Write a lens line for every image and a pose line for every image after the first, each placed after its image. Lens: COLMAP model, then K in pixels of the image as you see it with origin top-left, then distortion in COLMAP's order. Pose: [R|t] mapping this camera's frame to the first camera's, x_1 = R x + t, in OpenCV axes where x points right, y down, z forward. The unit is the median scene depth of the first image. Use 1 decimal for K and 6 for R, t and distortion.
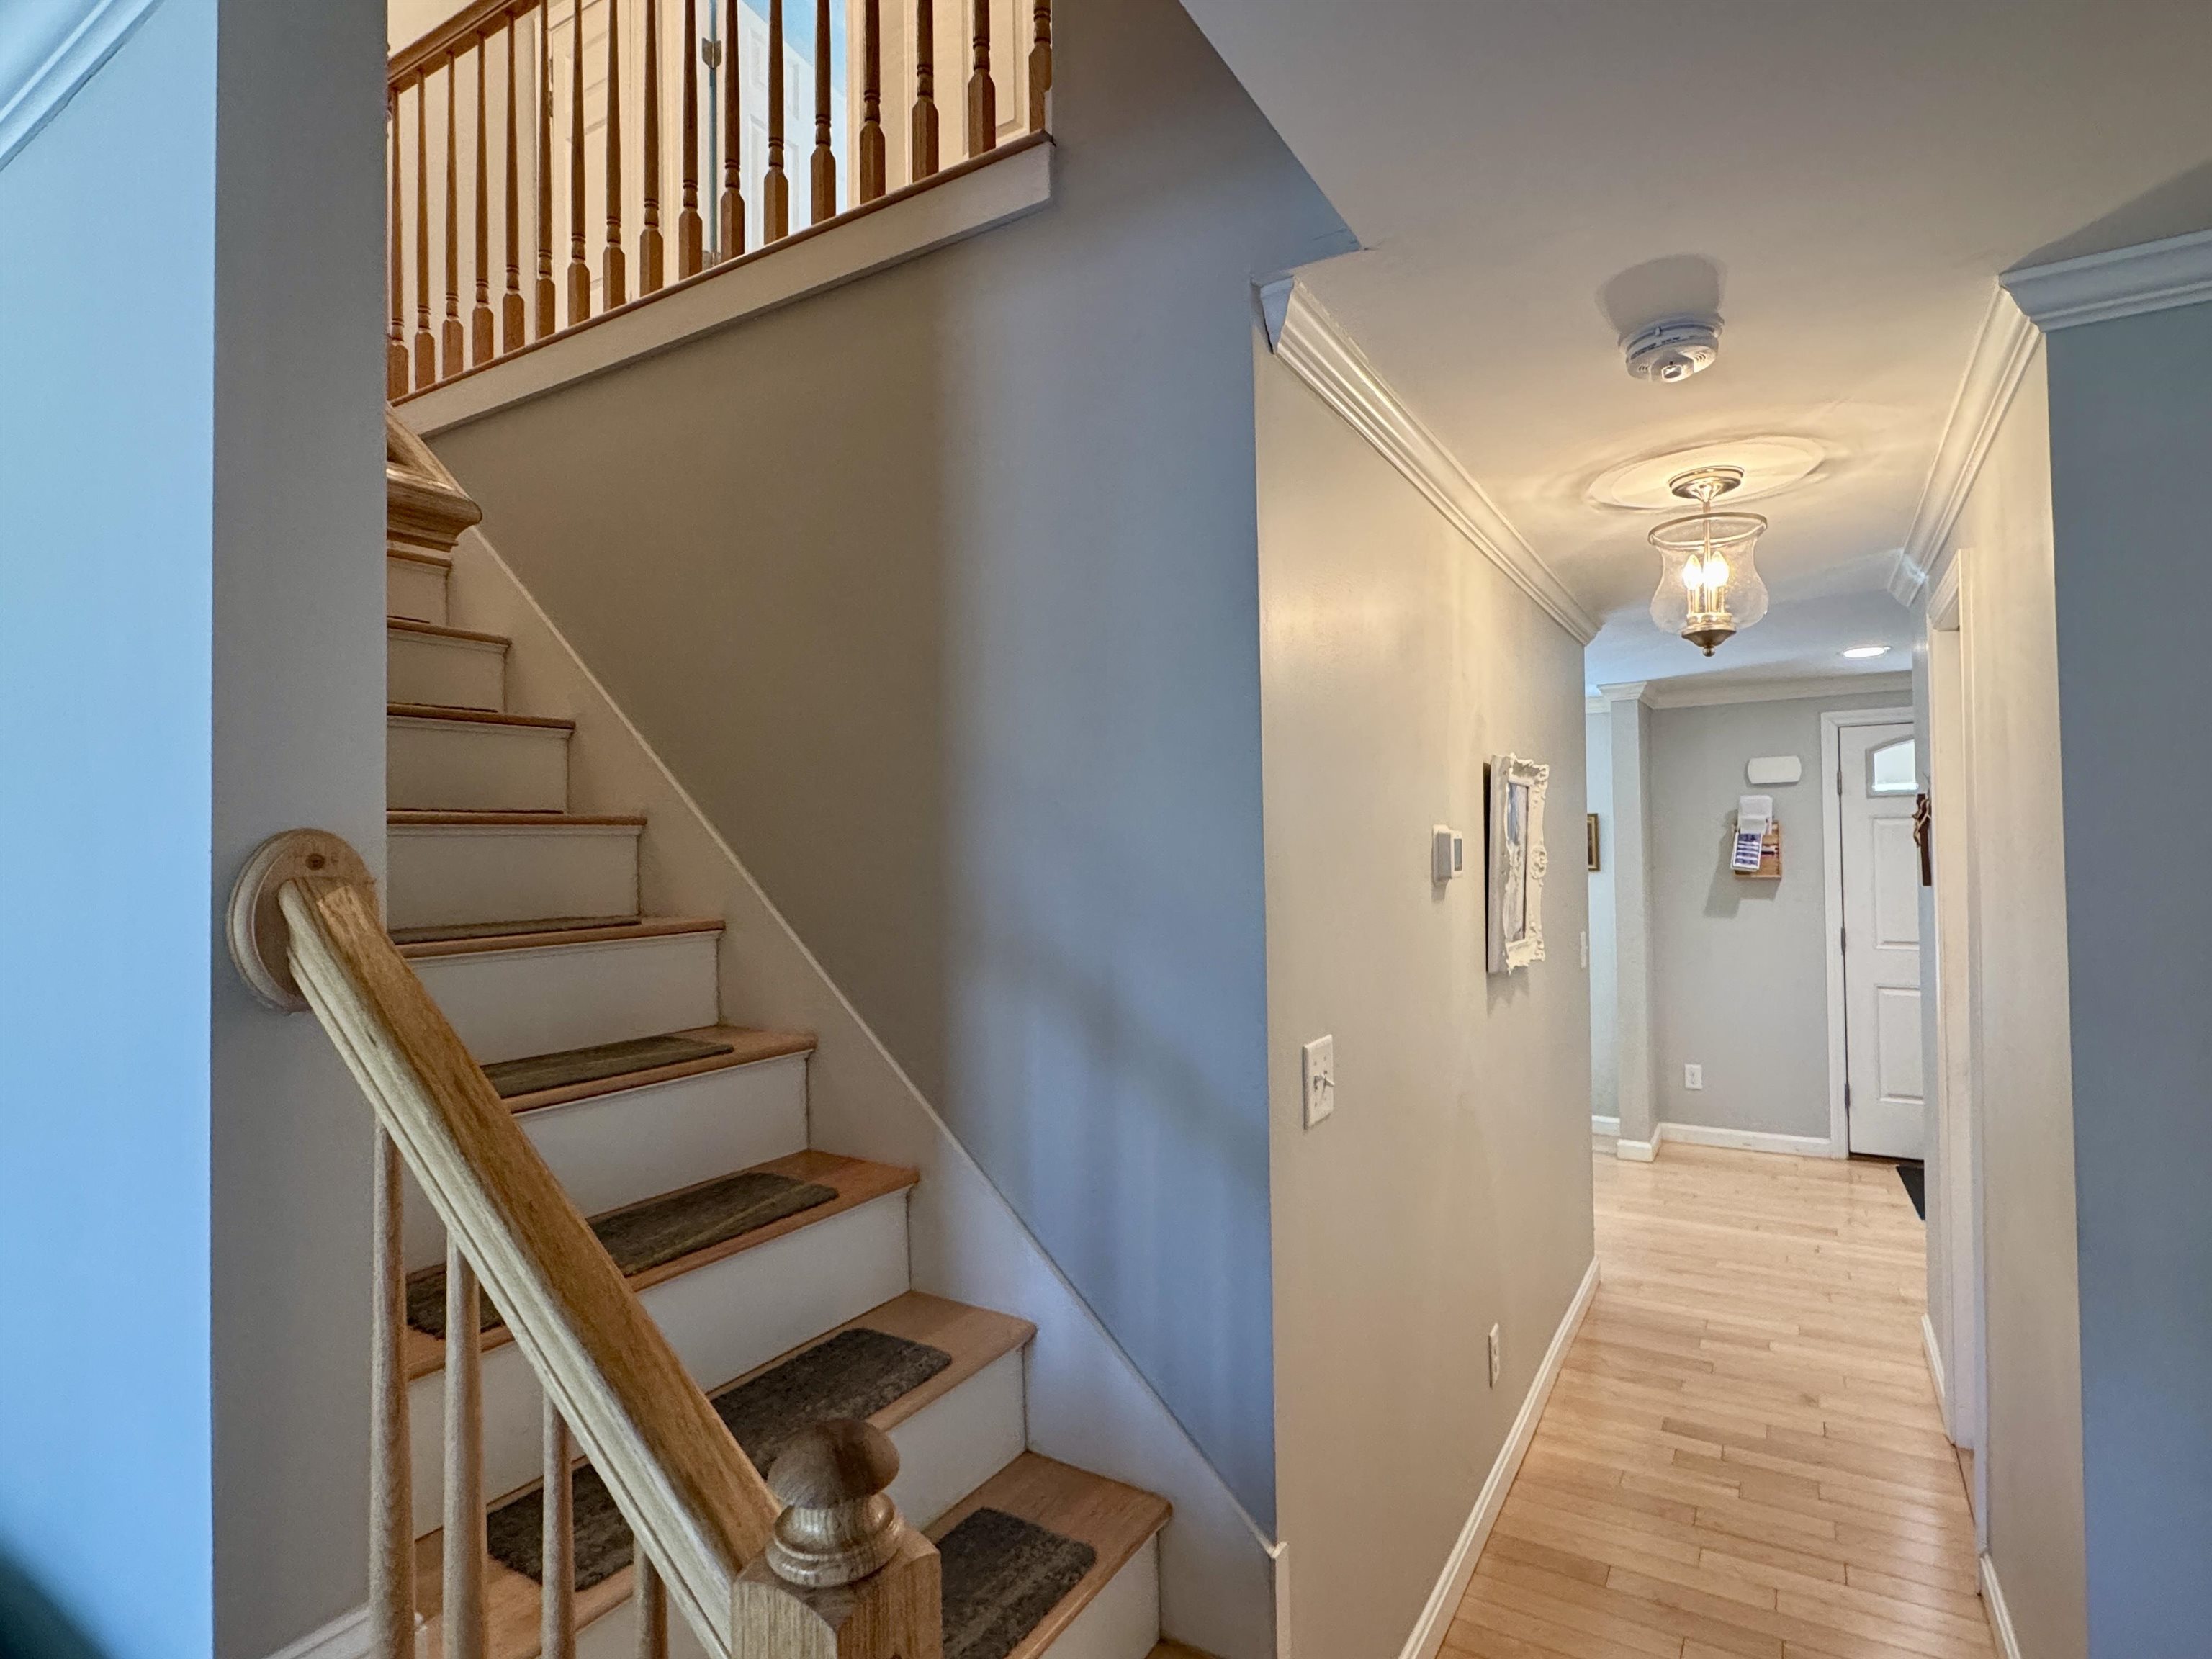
lens RADIAL K [[1136.8, 0, 1106.0], [0, 1136.8, 829.5], [0, 0, 1]] dist [0.035510, 0.000080]
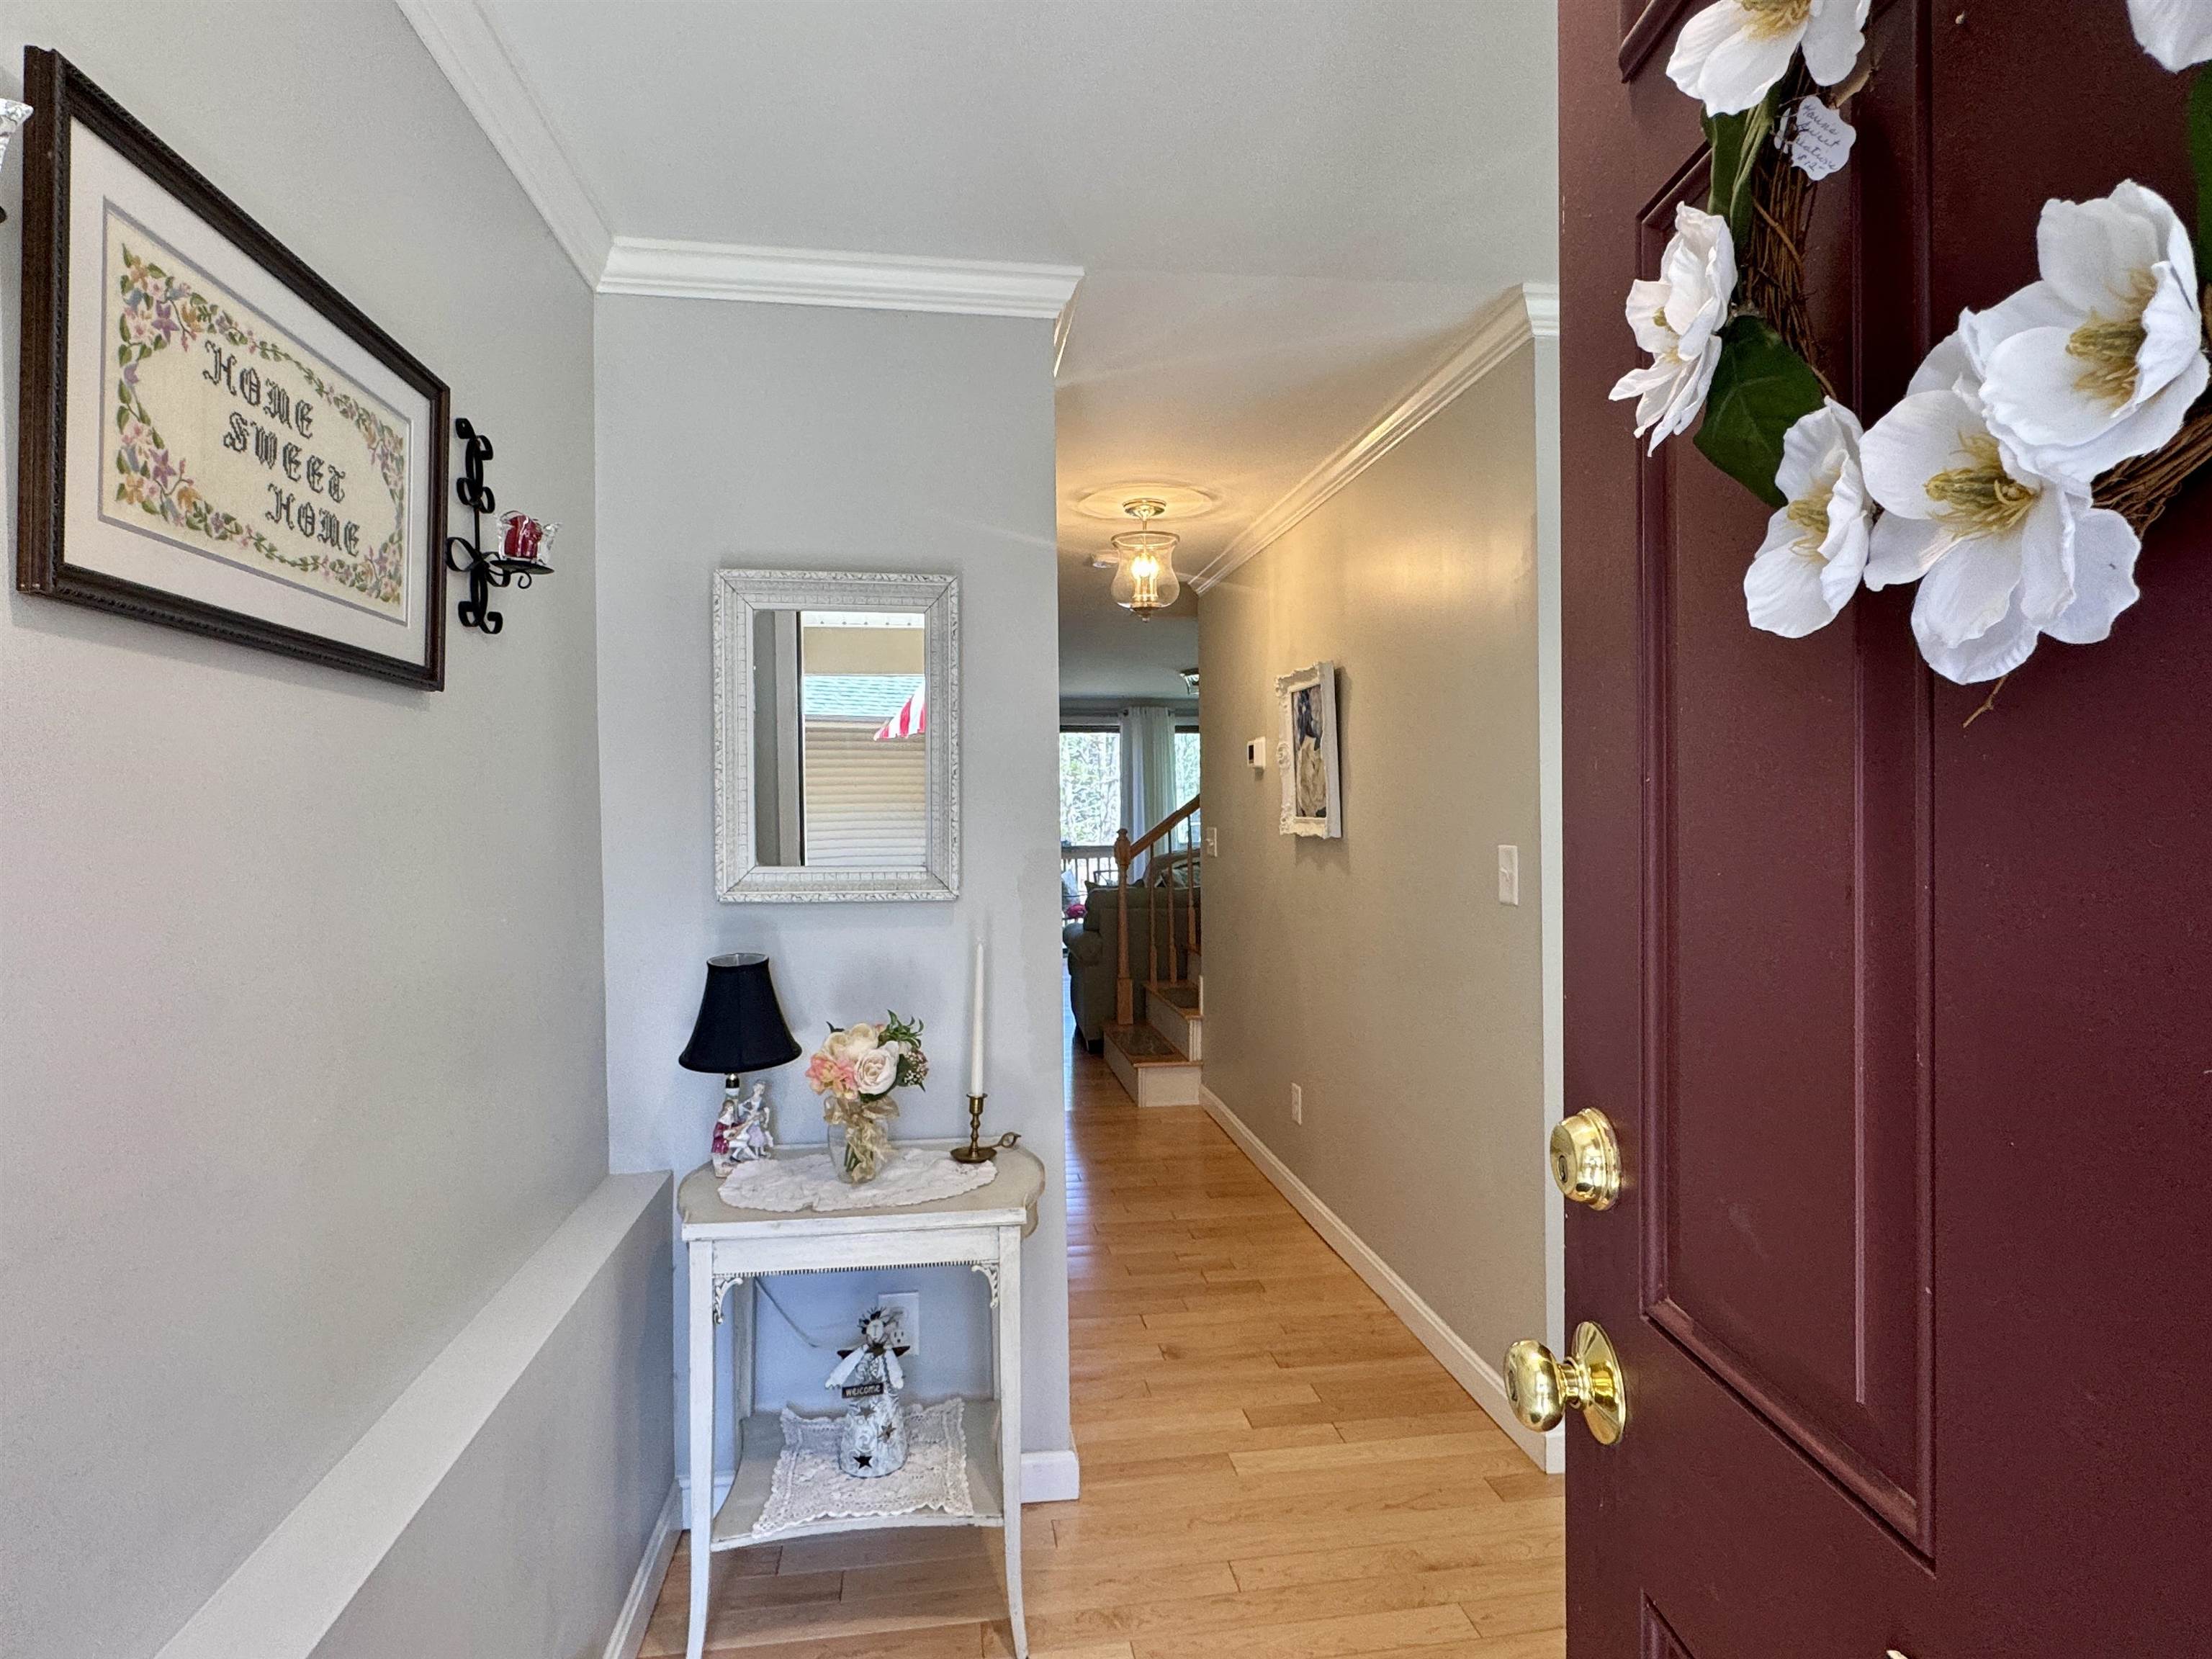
lens RADIAL K [[1136.8, 0, 1106.0], [0, 1136.8, 829.5], [0, 0, 1]] dist [0.035510, 0.000080]
pose [[-0.768626, 0.021468, -0.639338, 1.206378], [0.022440, 0.999726, 0.006591, 0.092378], [0.639305, -0.009281, -0.768897, 1.662869]]
